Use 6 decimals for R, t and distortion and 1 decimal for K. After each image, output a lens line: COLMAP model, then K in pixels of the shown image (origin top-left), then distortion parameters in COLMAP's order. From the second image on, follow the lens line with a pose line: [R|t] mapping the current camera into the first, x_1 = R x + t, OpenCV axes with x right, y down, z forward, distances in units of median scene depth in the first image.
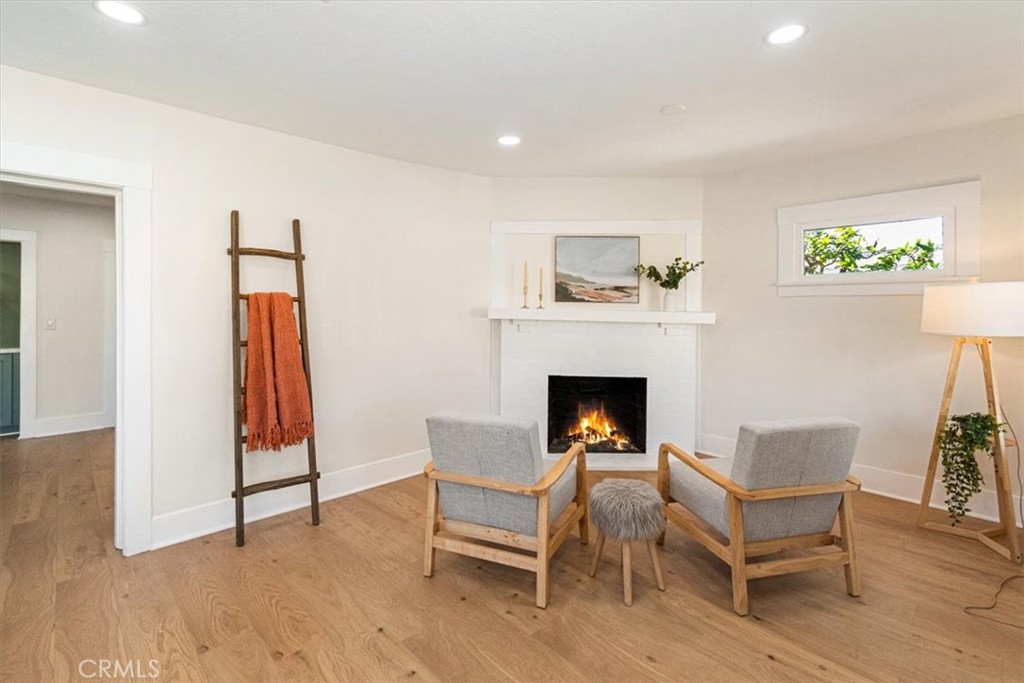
lens RADIAL K [[452.5, 0, 512.1], [0, 452.5, 322.1], [0, 0, 1]] dist [0.002031, -0.000040]
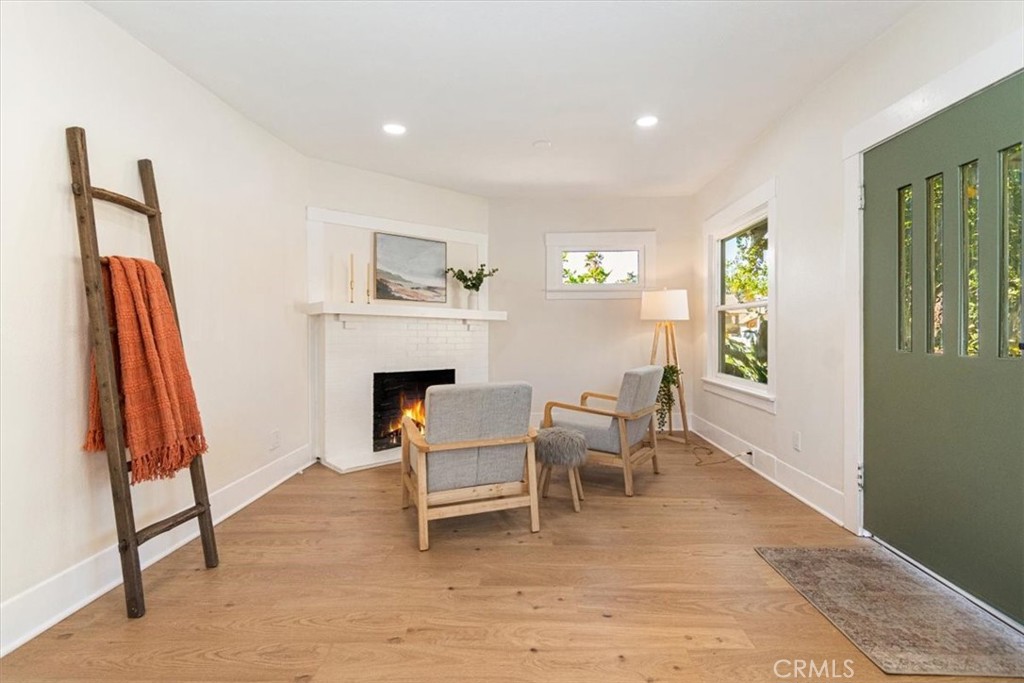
lens RADIAL K [[470.0, 0, 508.0], [0, 470.0, 339.8], [0, 0, 1]] dist [0.000057, -0.000331]
pose [[0.739731, -0.023000, 0.672509, -0.401758], [0.024866, 0.999667, 0.006837, 0.047187], [-0.672443, 0.011665, 0.740057, 0.048485]]
